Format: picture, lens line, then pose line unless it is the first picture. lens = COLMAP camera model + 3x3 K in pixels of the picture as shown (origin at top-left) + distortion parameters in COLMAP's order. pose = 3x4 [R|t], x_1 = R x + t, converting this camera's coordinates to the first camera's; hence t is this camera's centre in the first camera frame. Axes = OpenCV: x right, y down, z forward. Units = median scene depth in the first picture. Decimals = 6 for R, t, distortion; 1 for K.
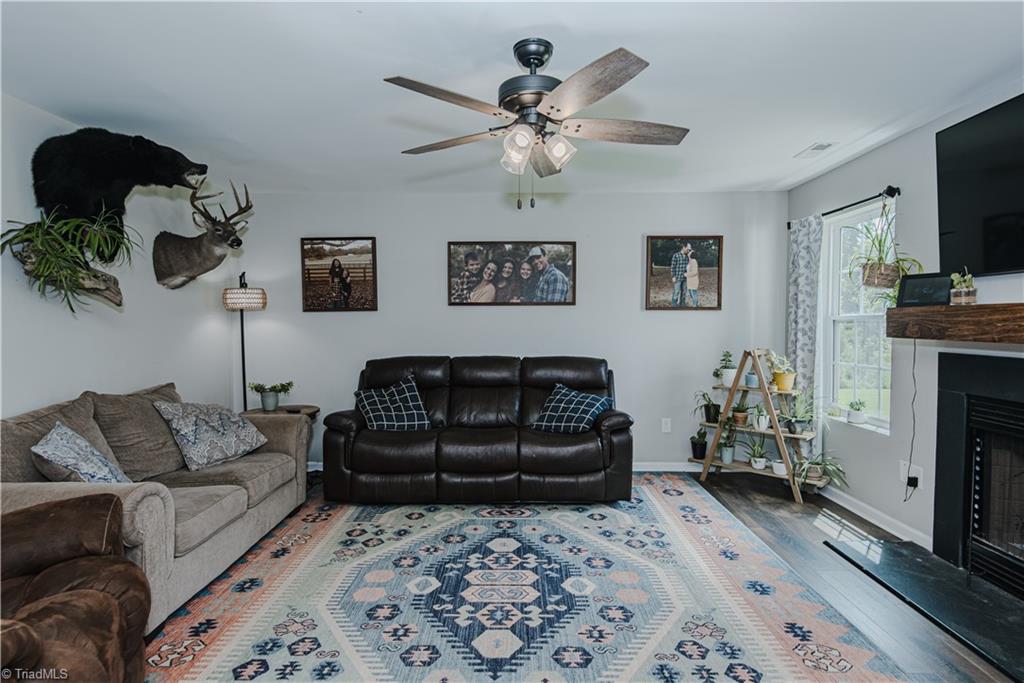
lens RADIAL K [[529.1, 0, 514.3], [0, 529.1, 340.9], [0, 0, 1]] dist [0.032889, -0.018831]
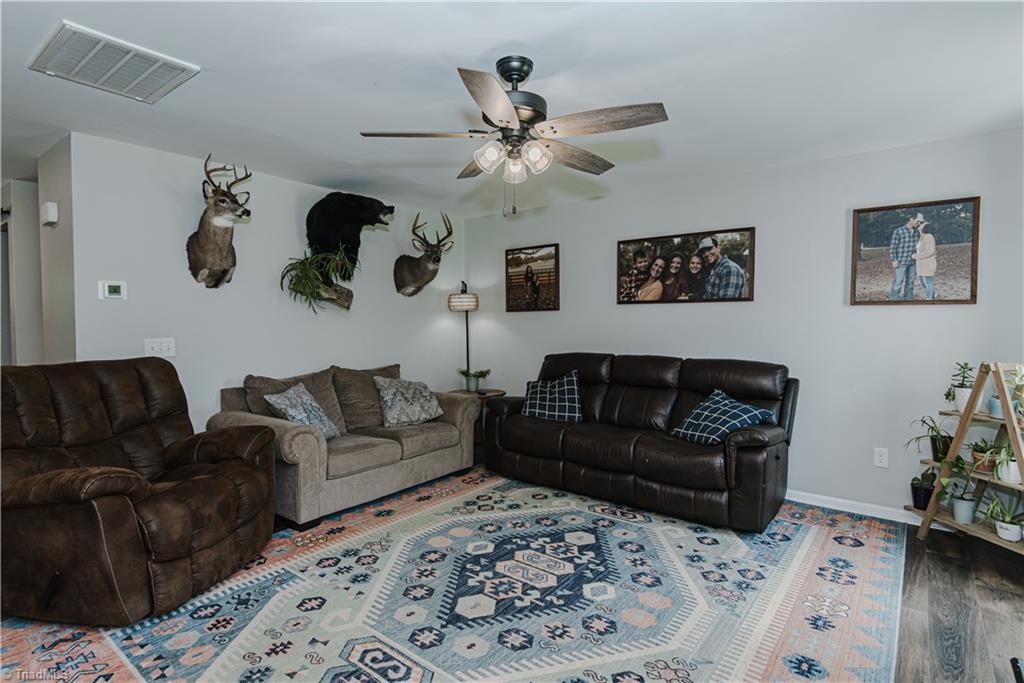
lens RADIAL K [[529.1, 0, 516.1], [0, 529.1, 340.8], [0, 0, 1]] dist [0.032889, -0.018831]
pose [[0.789780, 0.024897, -0.612885, 0.421720], [-0.022582, 0.999679, 0.011511, -0.004605], [0.612974, 0.004749, 0.790089, 0.095542]]
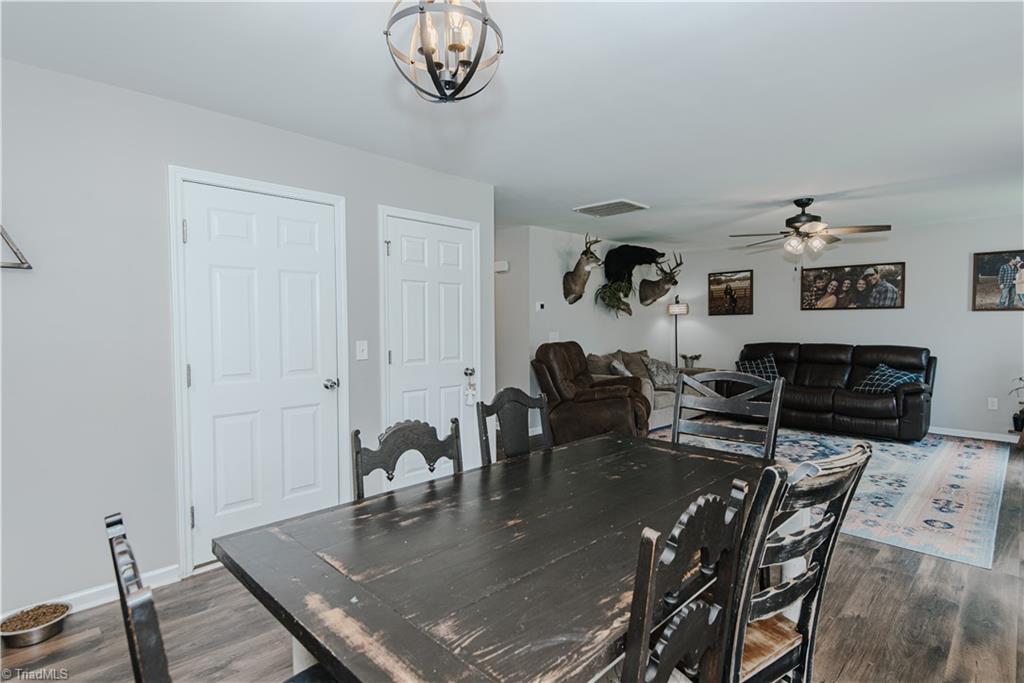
lens RADIAL K [[529.1, 0, 514.0], [0, 529.1, 342.1], [0, 0, 1]] dist [0.032889, -0.018831]
pose [[0.725493, 0.024555, -0.687791, 0.415953], [-0.018941, 0.999697, 0.015711, 0.021311], [0.687969, 0.001629, 0.725738, -0.861414]]
